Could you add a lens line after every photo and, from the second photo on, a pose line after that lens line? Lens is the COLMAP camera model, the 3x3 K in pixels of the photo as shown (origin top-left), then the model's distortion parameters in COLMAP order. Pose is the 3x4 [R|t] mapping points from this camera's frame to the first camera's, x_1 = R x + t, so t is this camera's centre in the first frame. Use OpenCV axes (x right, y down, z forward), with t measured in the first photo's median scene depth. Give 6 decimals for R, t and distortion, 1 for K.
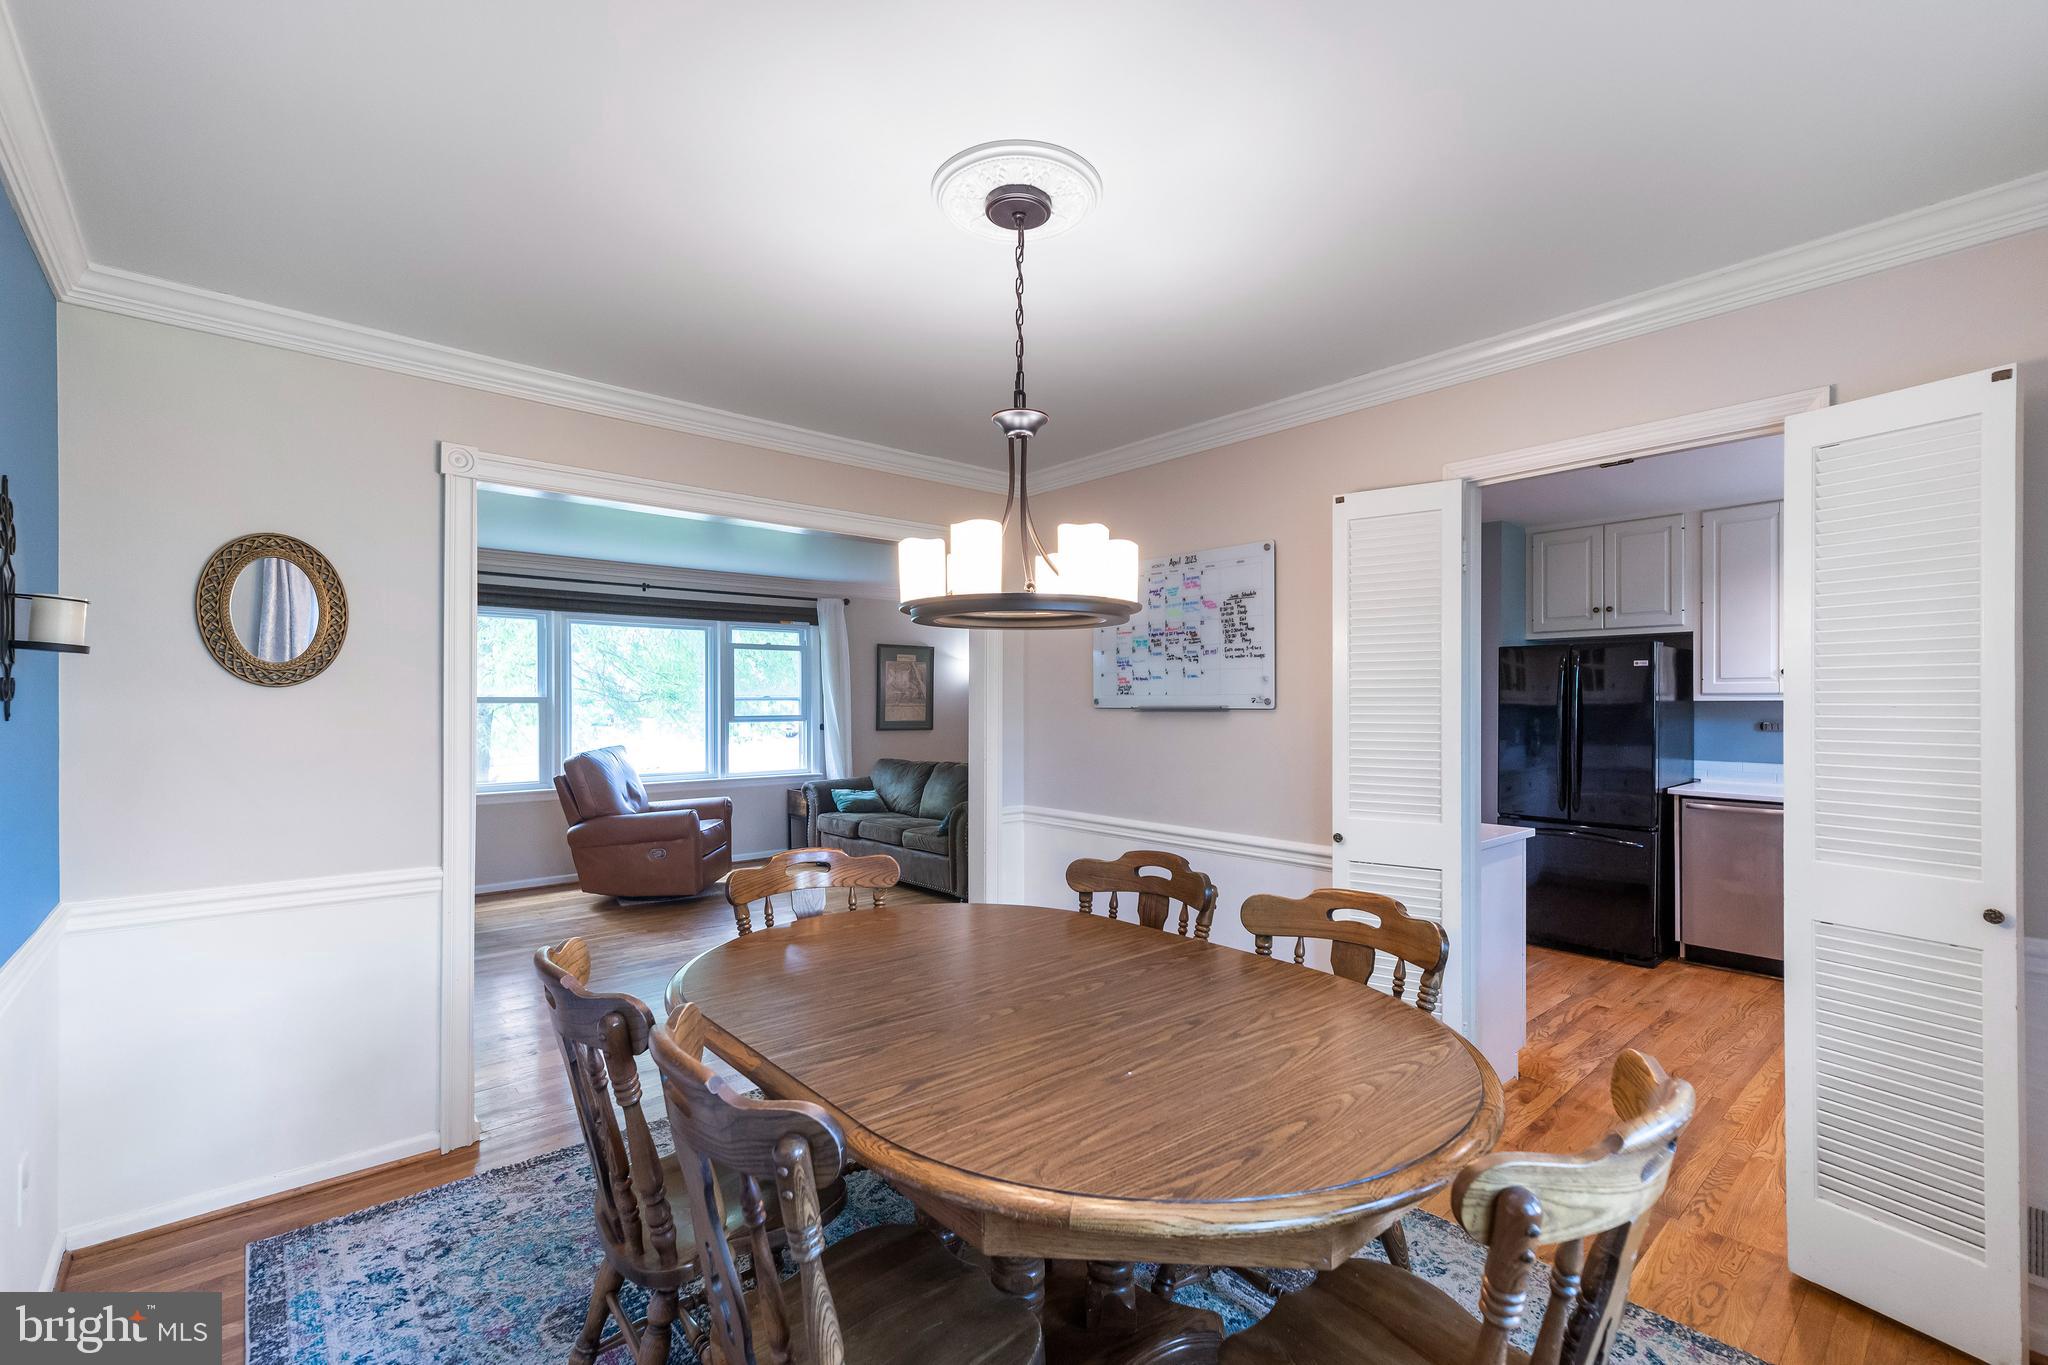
lens RADIAL K [[902.1, 0, 1039.3], [0, 902.1, 695.3], [0, 0, 1]] dist [0.014233, 0.000131]
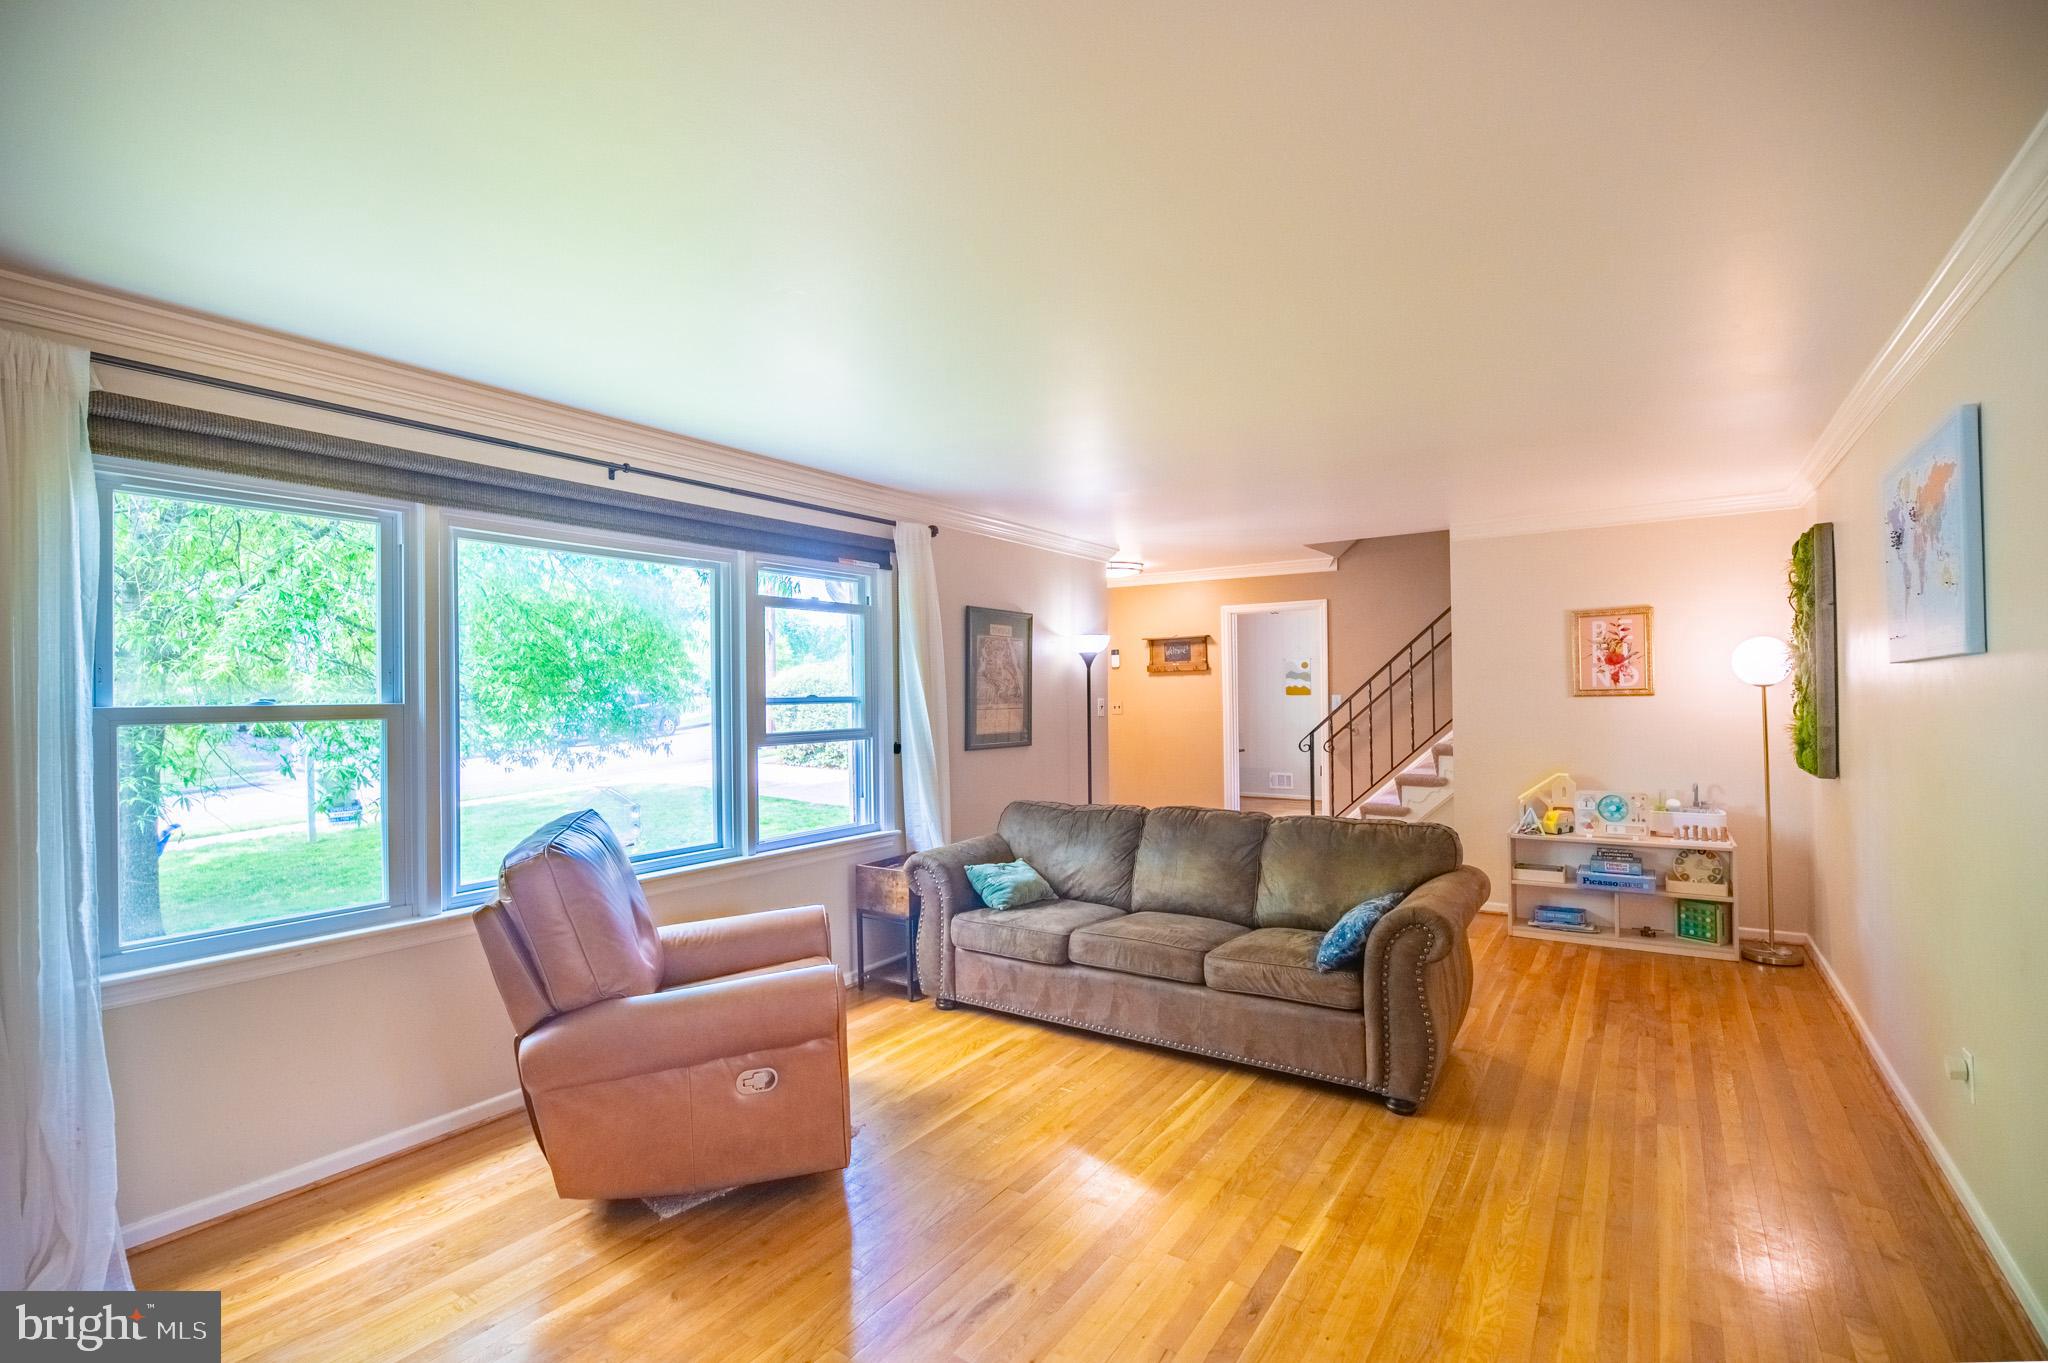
lens RADIAL K [[902.1, 0, 1017.1], [0, 902.1, 680.4], [0, 0, 1]] dist [0.014233, 0.000131]
pose [[0.963654, -0.004782, 0.267111, -0.339433], [0.006905, 0.999952, -0.007008, -0.003673], [-0.267064, 0.008598, 0.963640, 0.458608]]
